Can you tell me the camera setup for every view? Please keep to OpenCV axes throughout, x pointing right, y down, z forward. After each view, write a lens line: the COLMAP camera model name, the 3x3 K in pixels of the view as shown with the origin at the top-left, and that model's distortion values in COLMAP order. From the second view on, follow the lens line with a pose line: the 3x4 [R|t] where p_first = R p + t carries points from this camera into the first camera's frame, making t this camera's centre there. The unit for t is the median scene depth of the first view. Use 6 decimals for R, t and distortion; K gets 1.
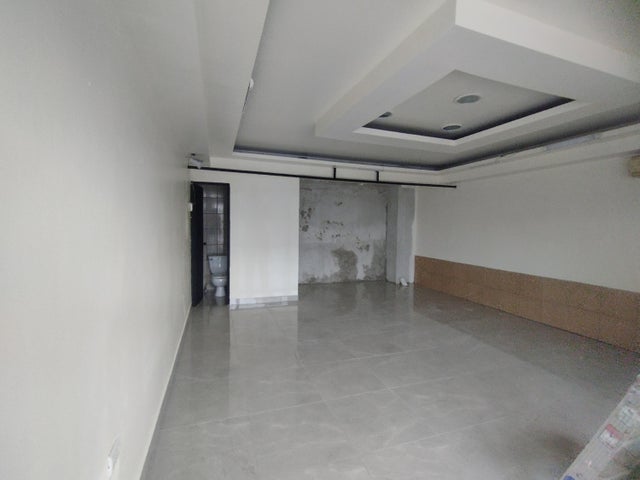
lens RADIAL K [[296.0, 0, 319.6], [0, 296.0, 243.2], [0, 0, 1]] dist [-0.004084, 0.000341]
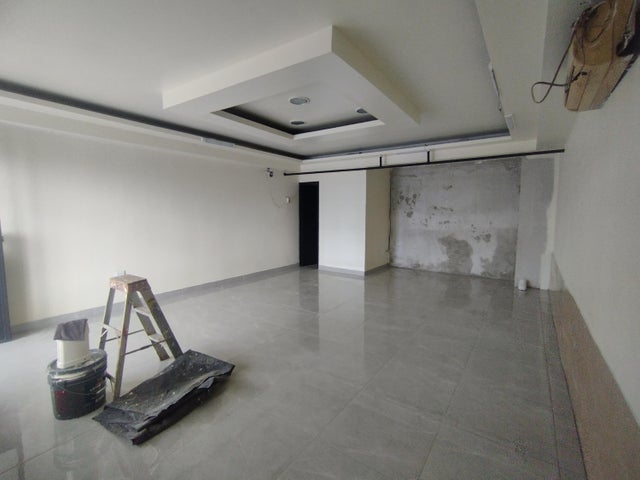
lens RADIAL K [[296.0, 0, 319.0], [0, 296.0, 237.5], [0, 0, 1]] dist [-0.004084, 0.000341]
pose [[0.581957, 0.056598, -0.811248, 0.577954], [-0.047371, 0.998241, 0.035662, 0.007550], [0.811839, 0.017675, 0.583614, 0.137648]]
